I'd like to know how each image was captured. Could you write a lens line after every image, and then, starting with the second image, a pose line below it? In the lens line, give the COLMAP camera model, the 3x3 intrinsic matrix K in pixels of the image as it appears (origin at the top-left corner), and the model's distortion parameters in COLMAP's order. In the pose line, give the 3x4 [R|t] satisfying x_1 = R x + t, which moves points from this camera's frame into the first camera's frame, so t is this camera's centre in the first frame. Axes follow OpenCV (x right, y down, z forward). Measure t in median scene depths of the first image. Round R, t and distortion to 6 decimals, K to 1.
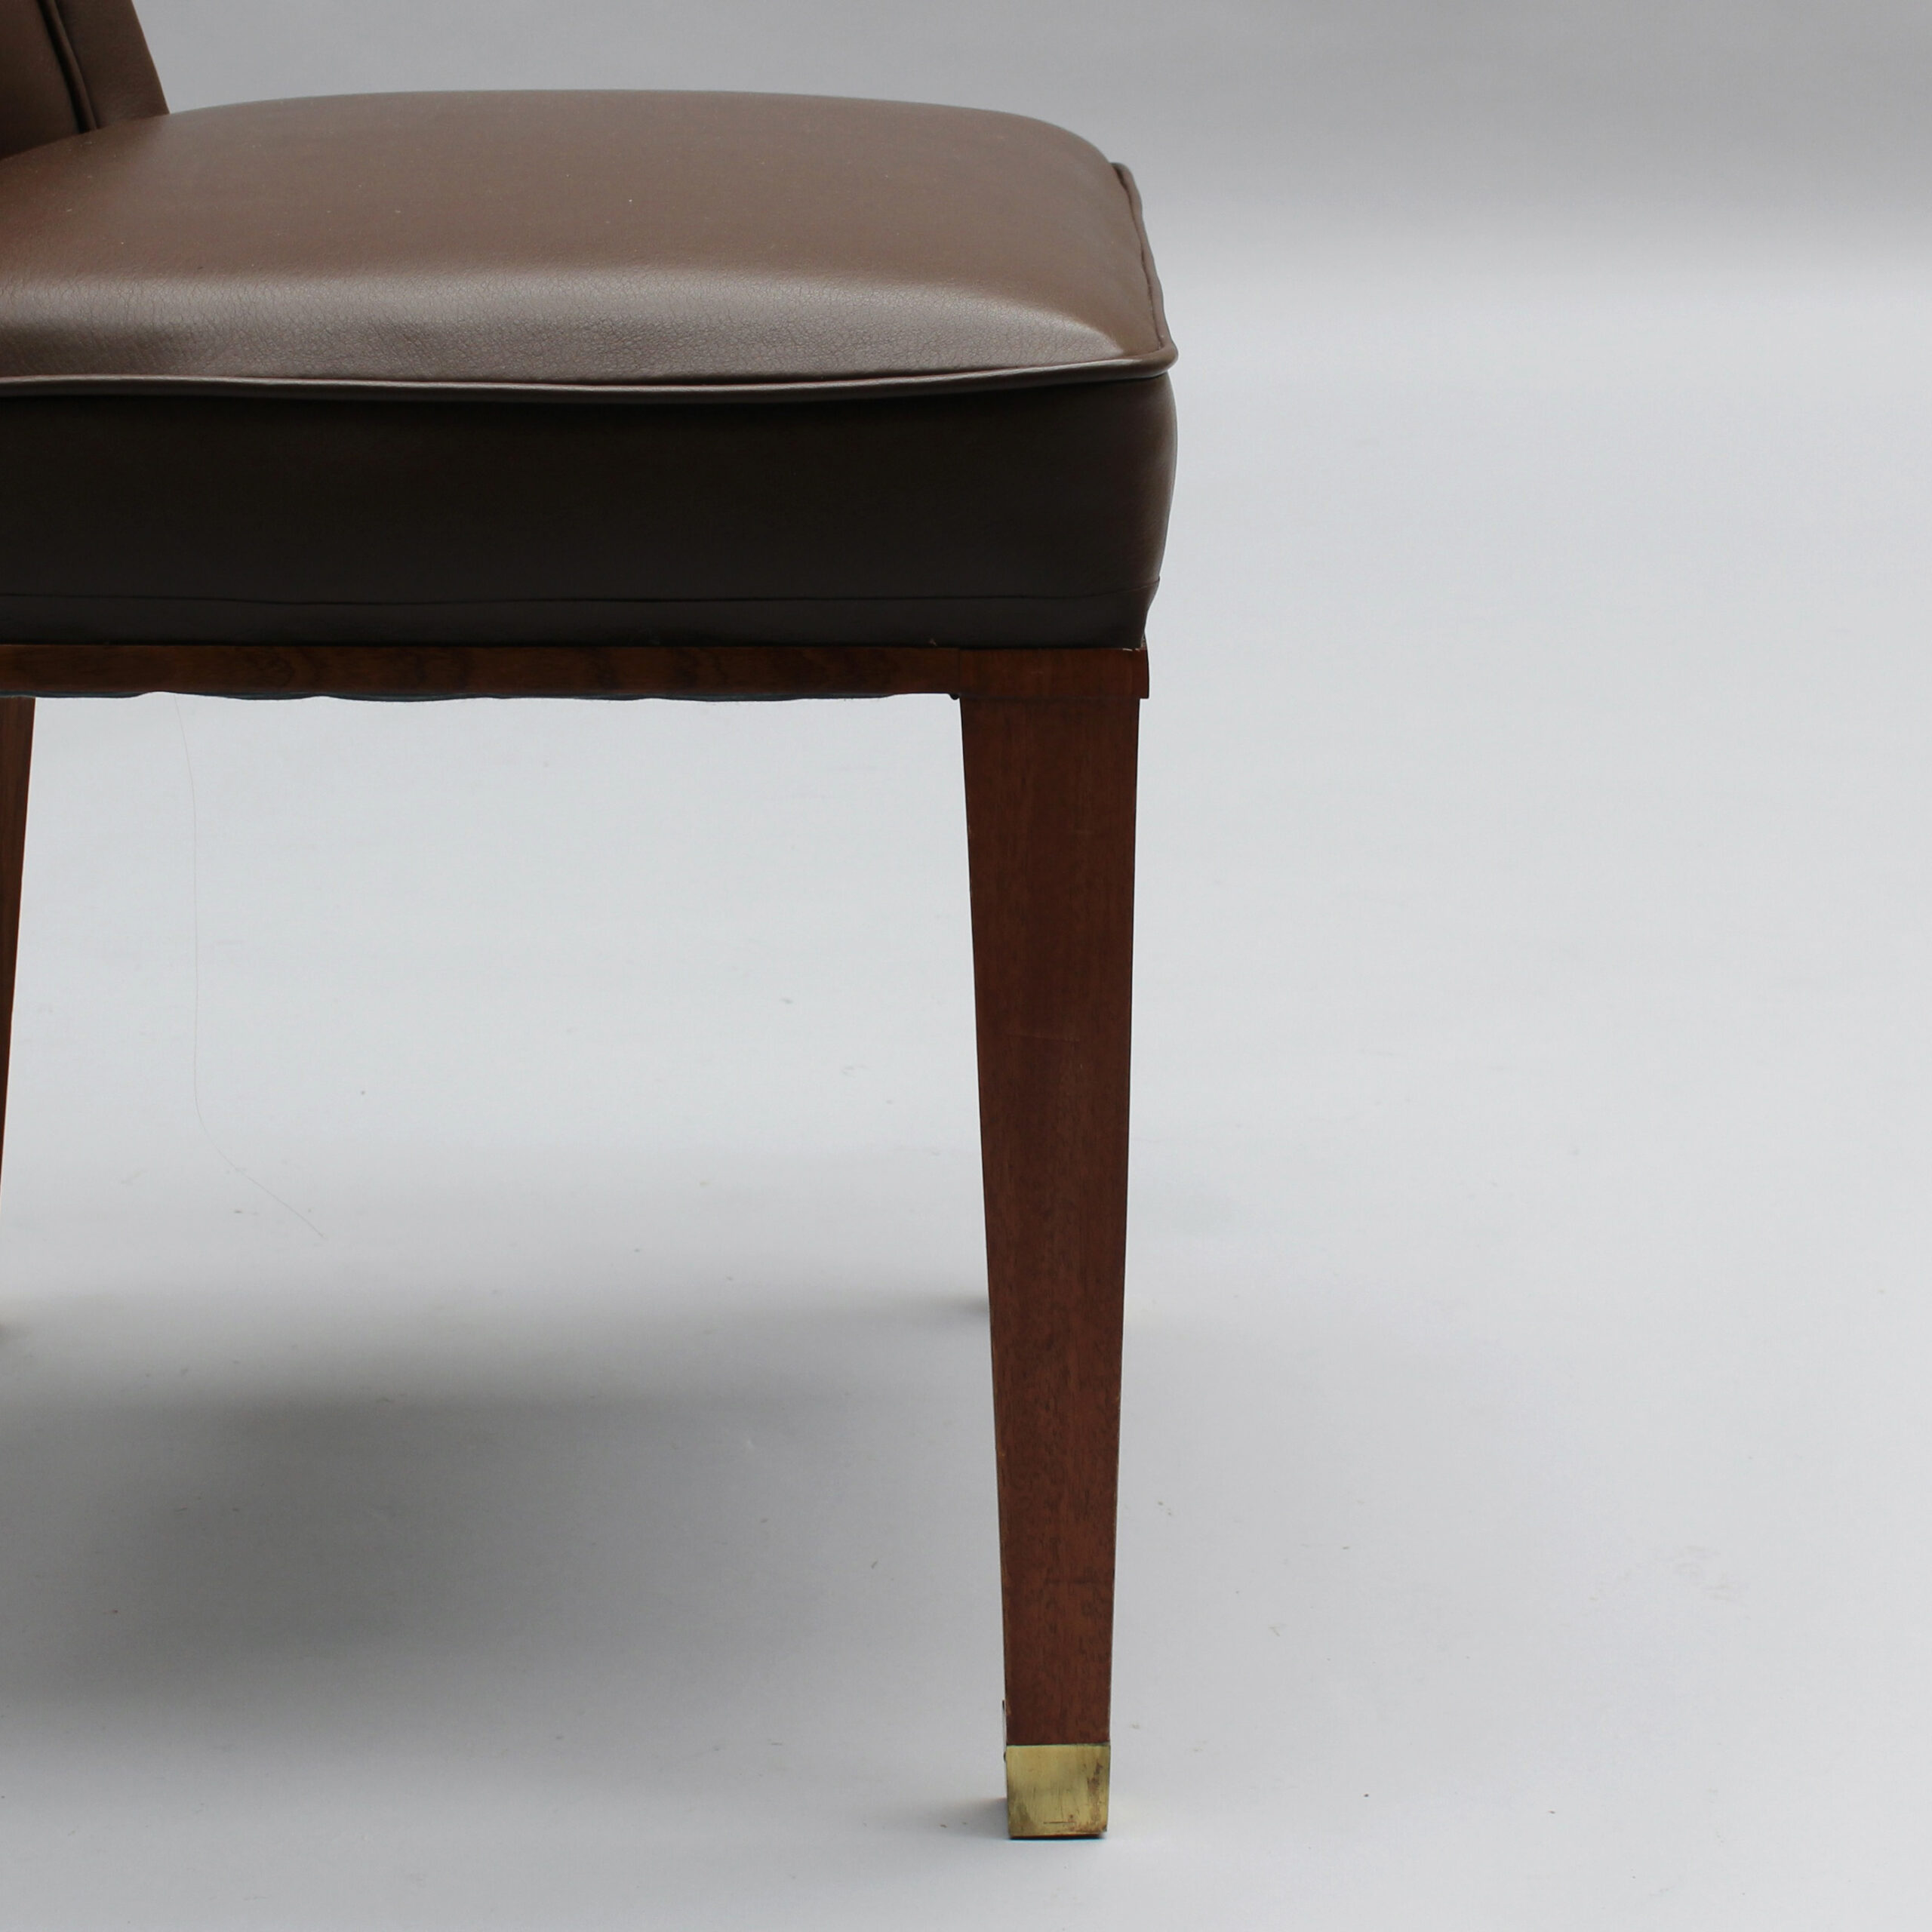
lens RADIAL K [[4197.1, 0, 966.0], [0, 4197.1, 966.0], [0, 0, 1]] dist [-0.067371, -0.102049]
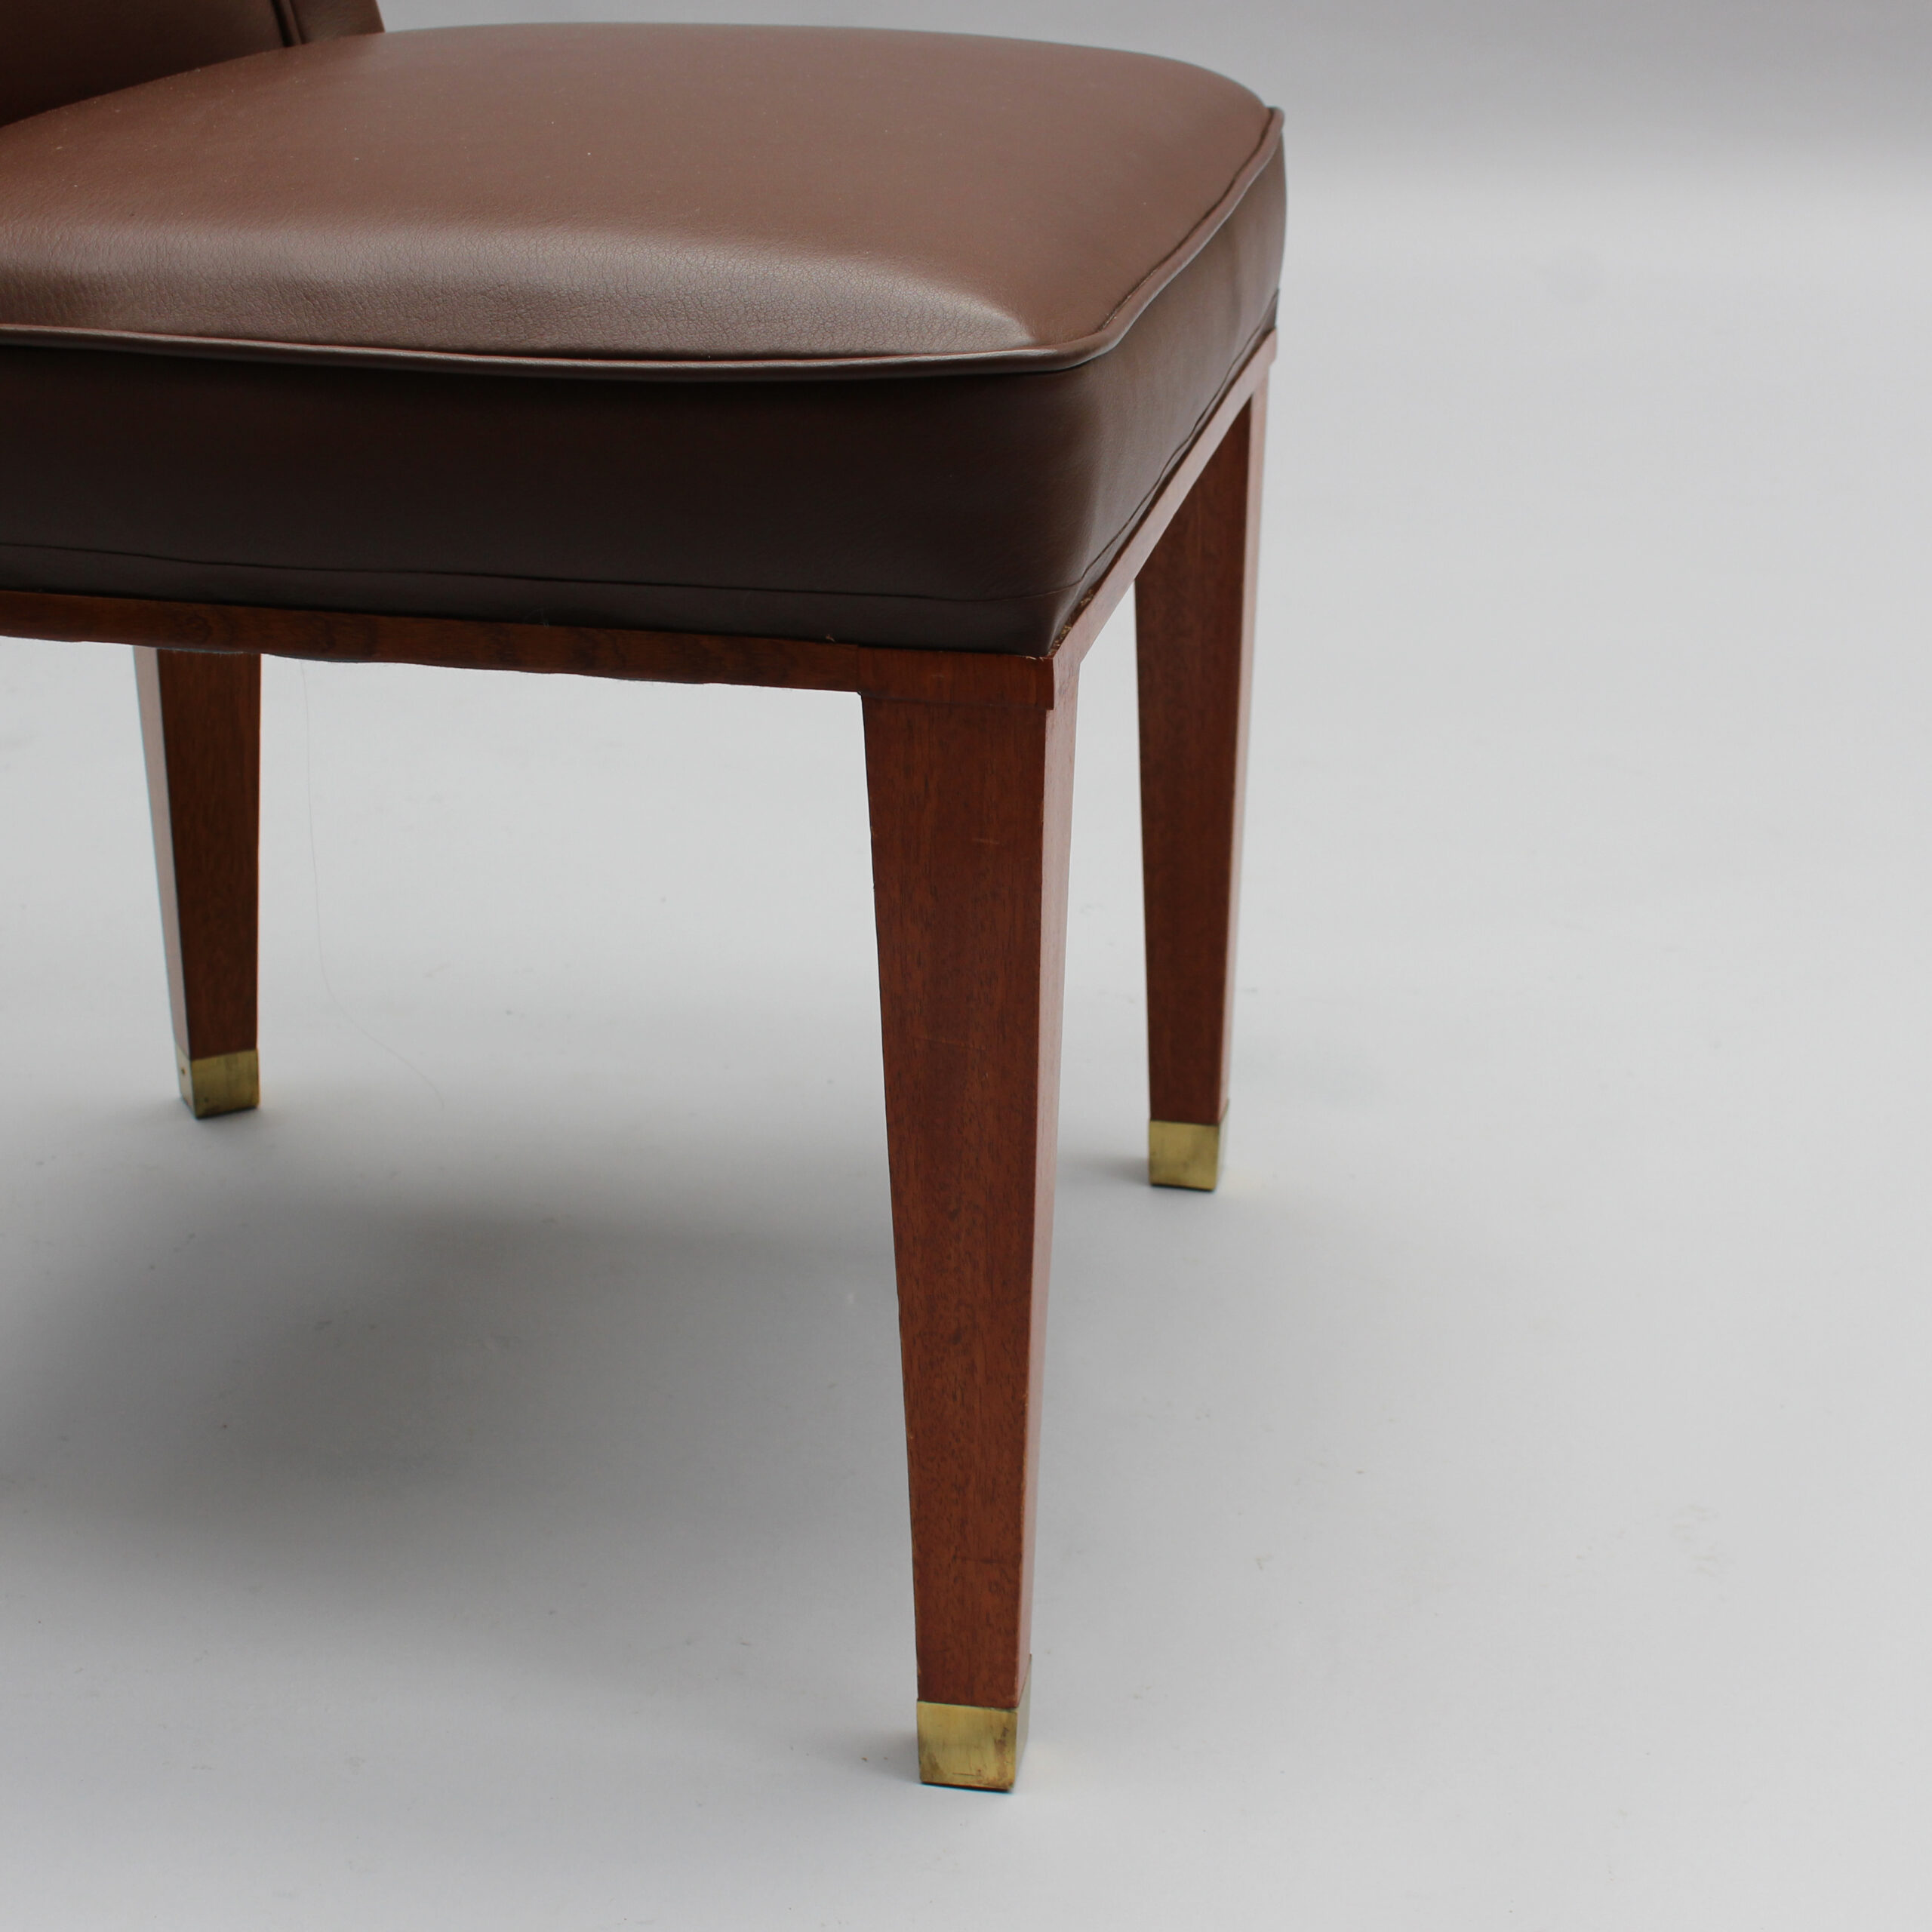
lens RADIAL K [[3116.5, 0, 964.8], [0, 3116.5, 1064.4], [0, 0, 1]] dist [-0.096722, 0.038308]
pose [[0.982142, 0.082808, -0.168940, 0.147024], [-0.060400, 0.989177, 0.133715, -0.076218], [0.178184, -0.121123, 0.976514, 0.296498]]
